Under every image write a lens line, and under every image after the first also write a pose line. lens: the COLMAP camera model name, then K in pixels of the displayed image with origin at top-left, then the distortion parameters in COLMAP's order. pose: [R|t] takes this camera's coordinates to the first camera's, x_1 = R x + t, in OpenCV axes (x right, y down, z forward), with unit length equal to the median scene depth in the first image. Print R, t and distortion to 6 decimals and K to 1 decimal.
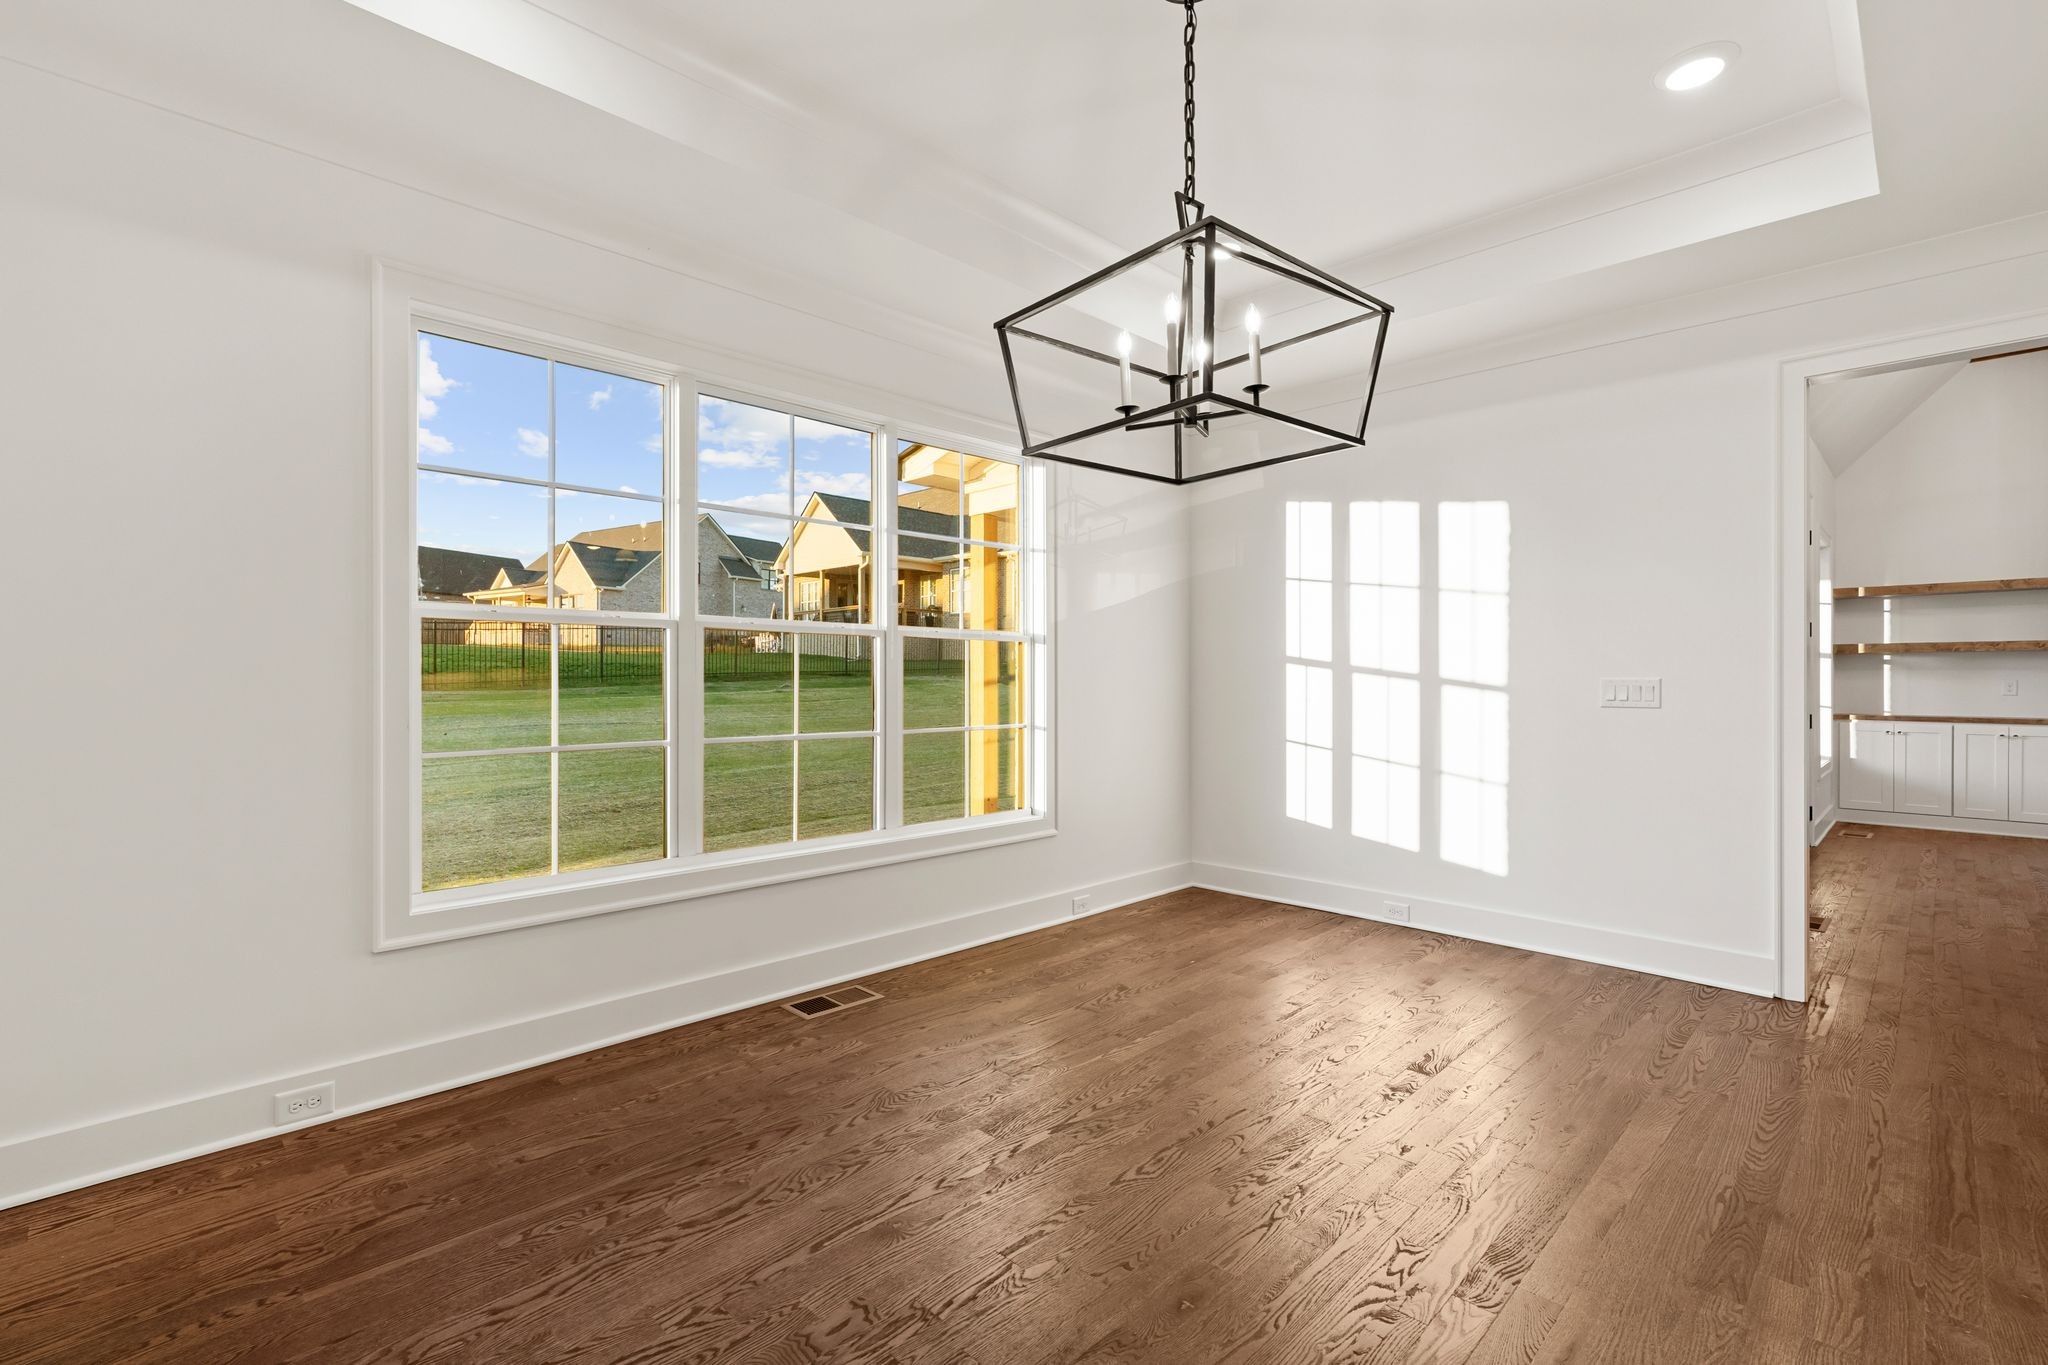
lens RADIAL K [[927.3, 0, 1024.8], [0, 927.3, 680.3], [0, 0, 1]] dist [-0.013125, 0.004763]
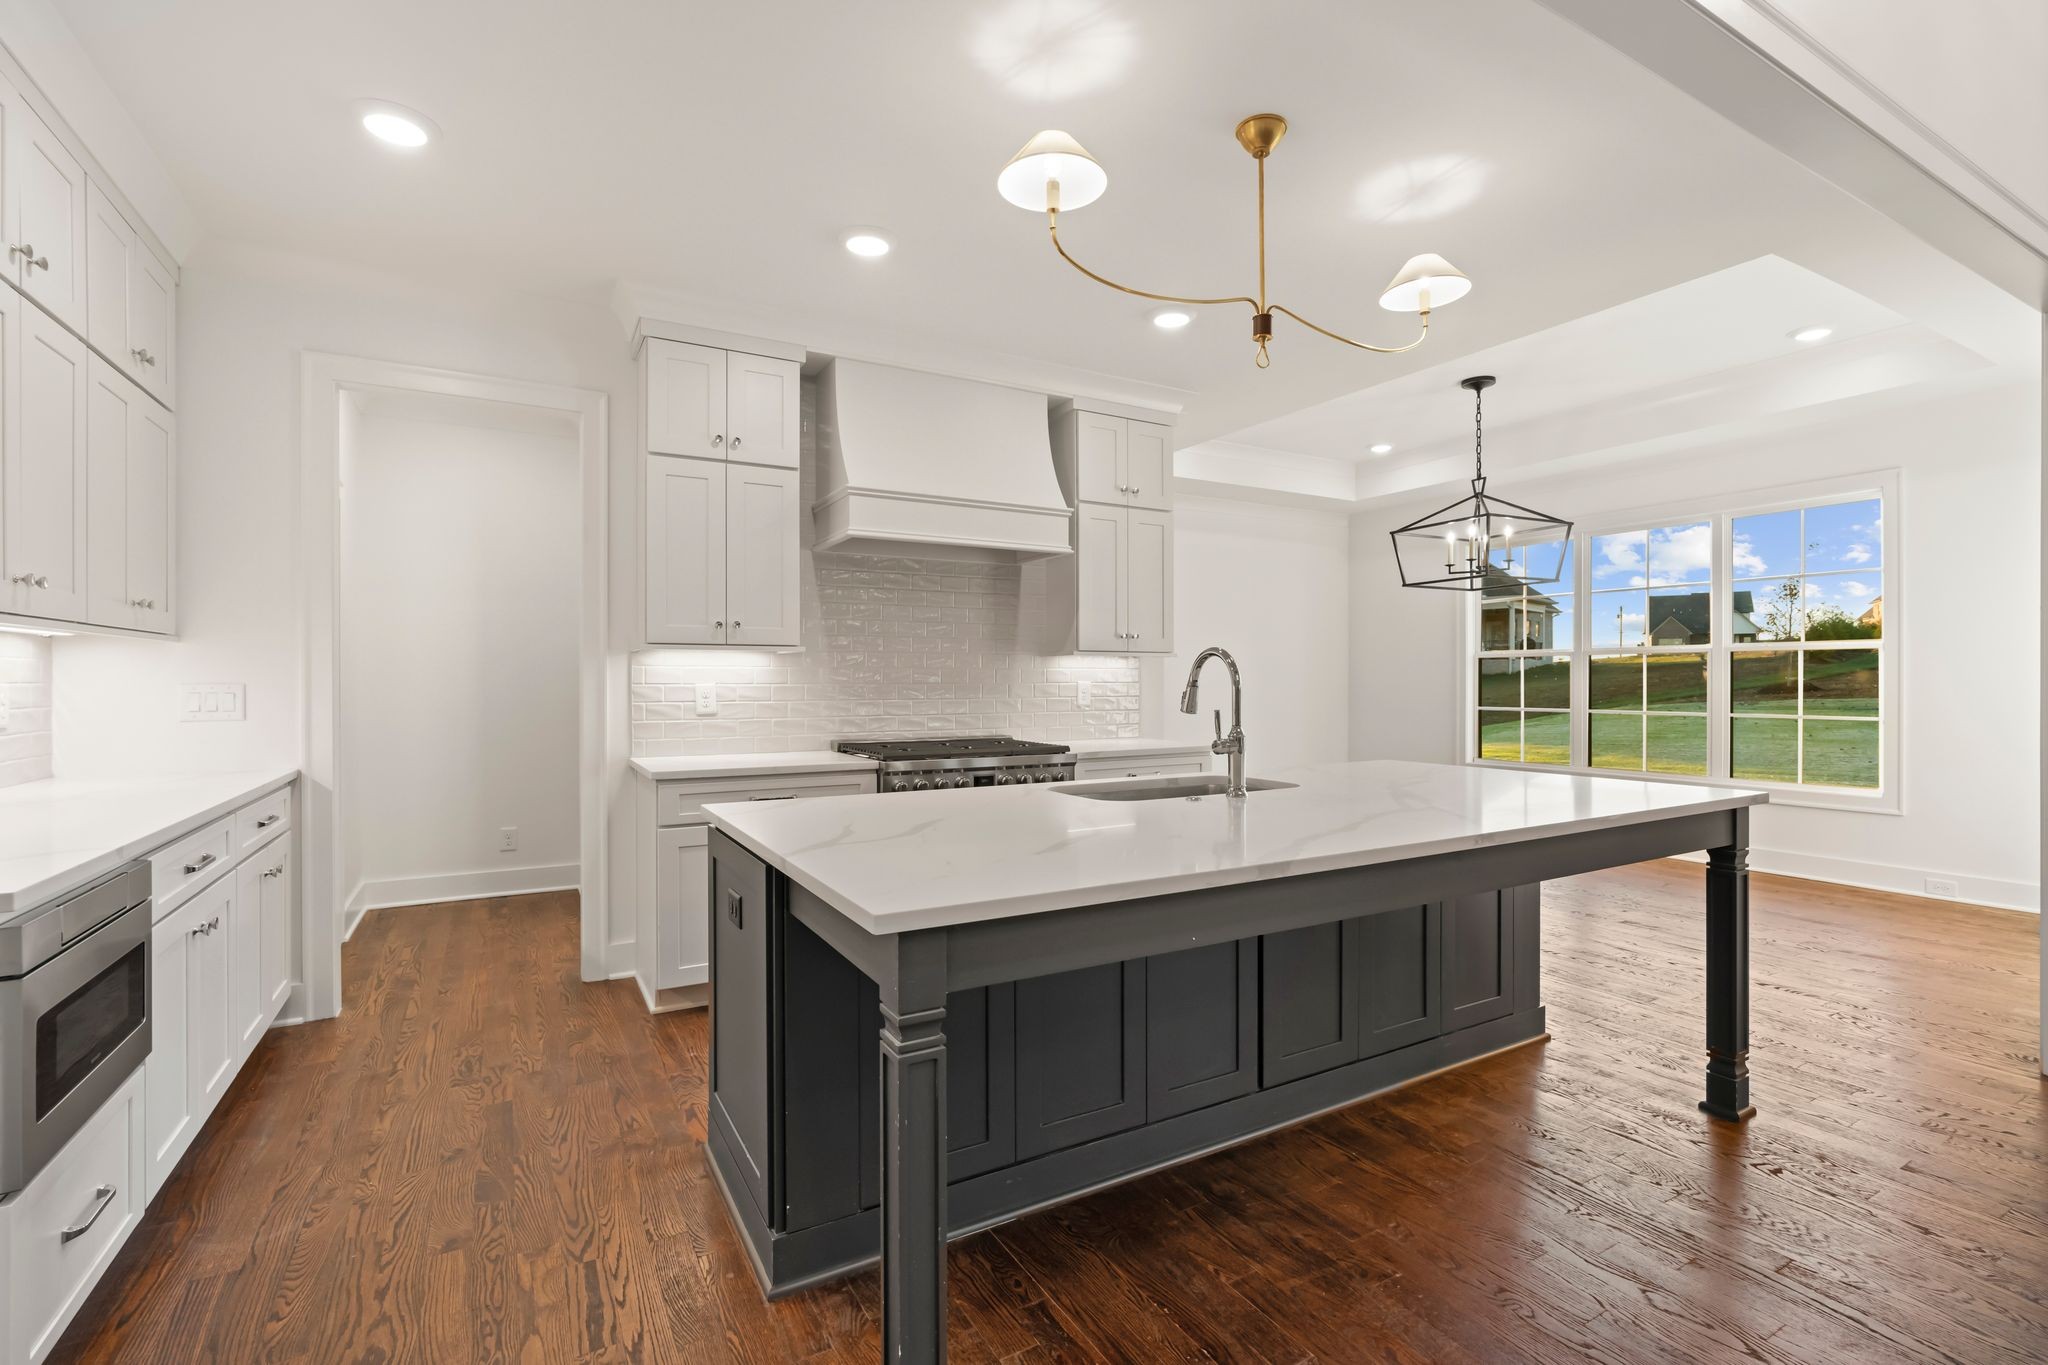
lens RADIAL K [[927.3, 0, 1024.8], [0, 927.3, 680.3], [0, 0, 1]] dist [-0.013125, 0.004763]
pose [[-0.268386, 0.001199, -0.963311, 2.086965], [0.004070, 0.999992, 0.000111, -0.007059], [0.963303, -0.003891, -0.268389, 0.381746]]
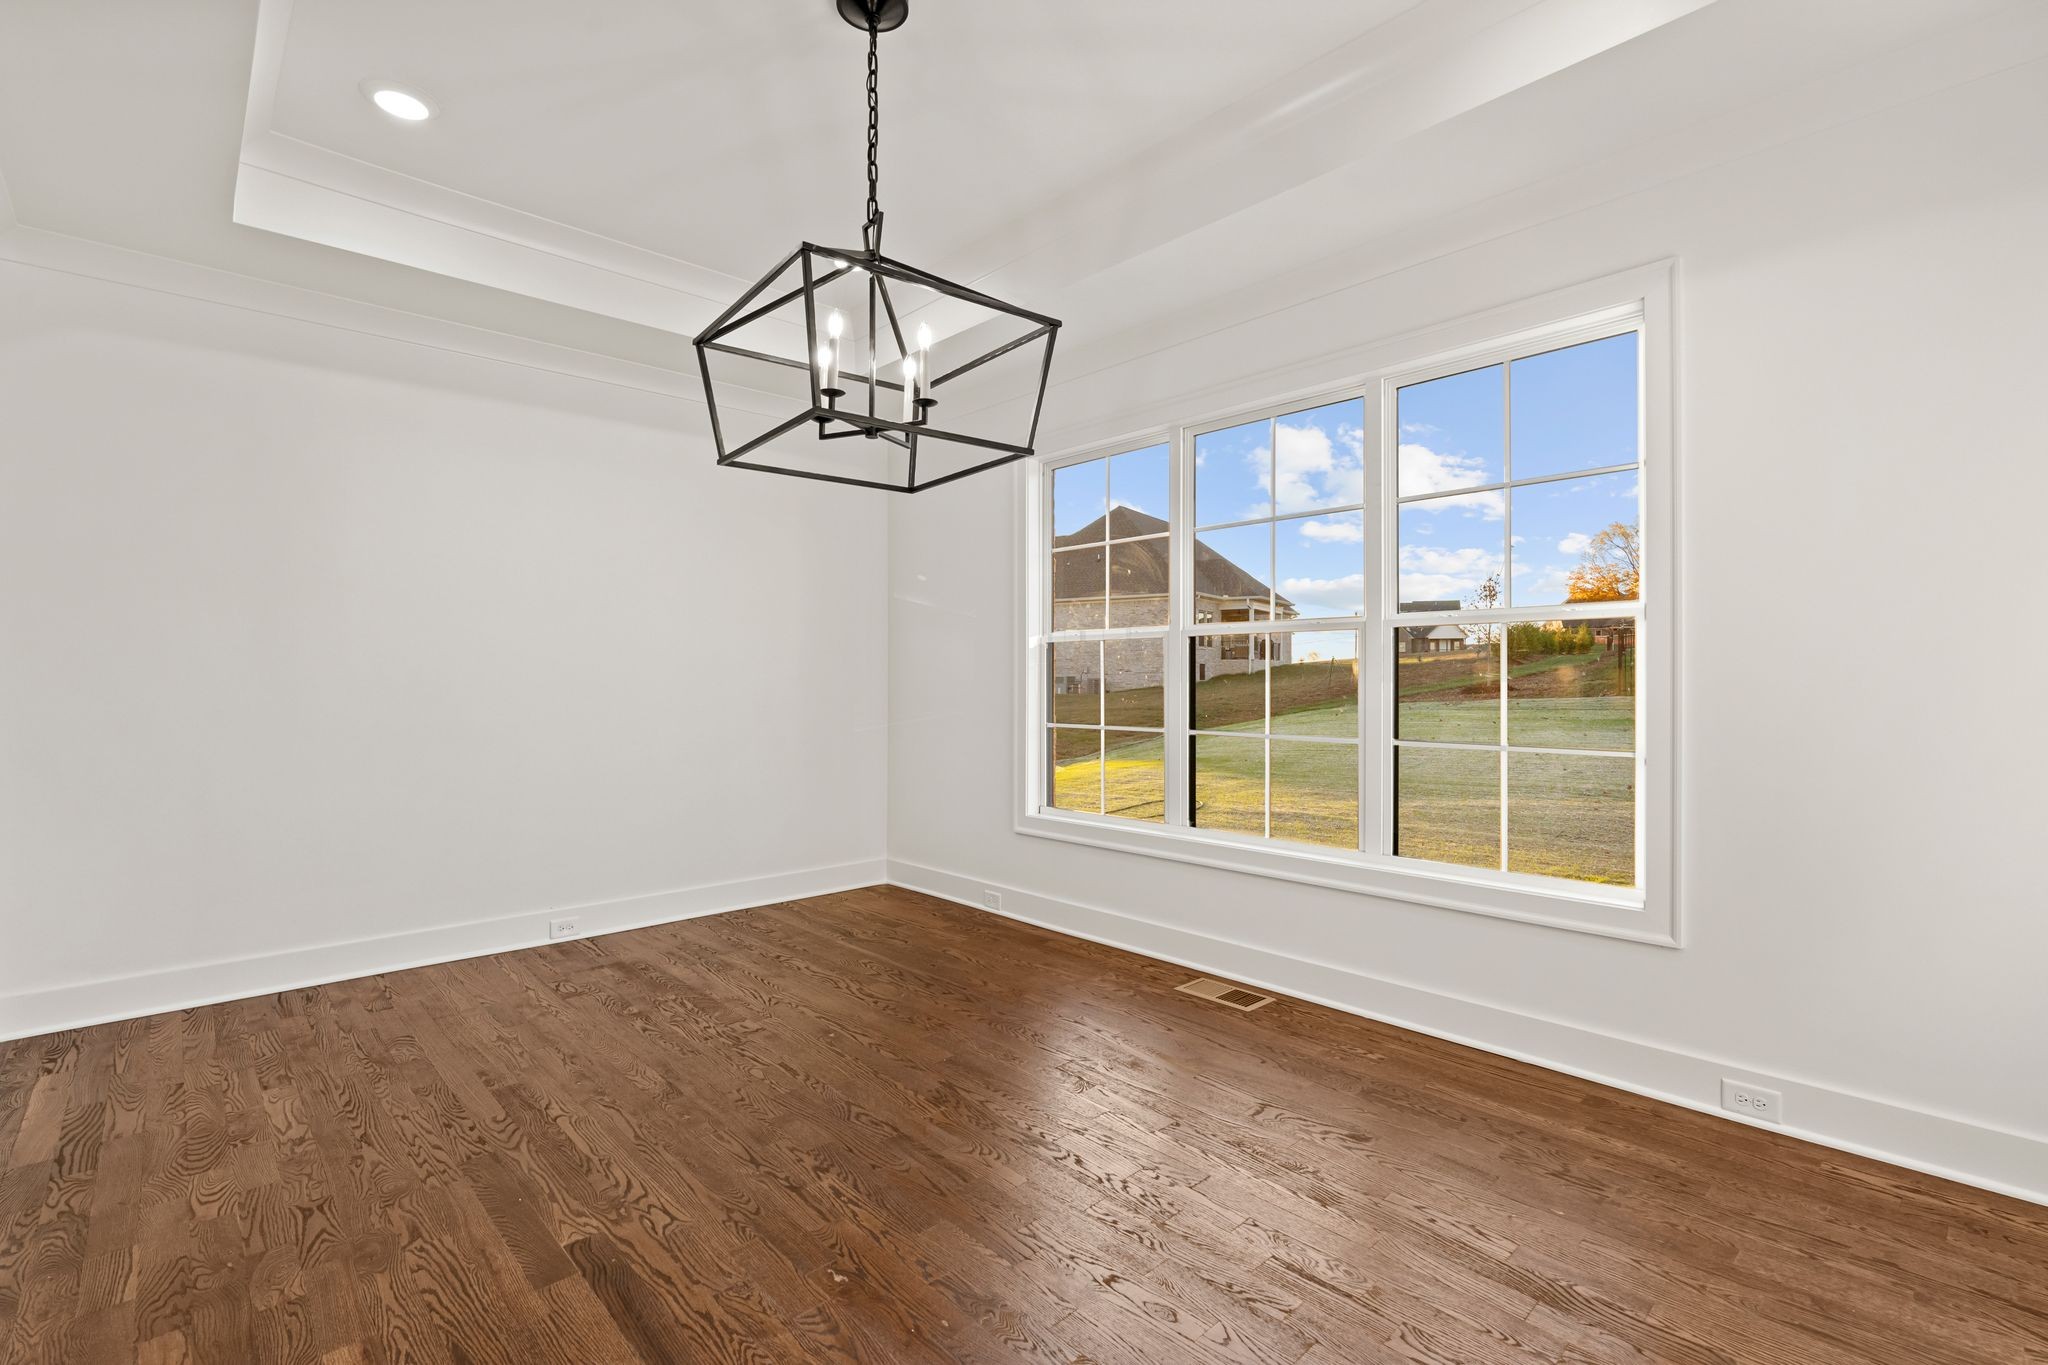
lens RADIAL K [[926.6, 0, 1026.3], [0, 926.6, 680.8], [0, 0, 1]] dist [-0.001118, 0.000922]
pose [[-0.041378, 0.000712, -0.999143, 0.914081], [0.003325, 0.999994, 0.000575, -0.001412], [0.999138, -0.003298, -0.041380, 0.911124]]
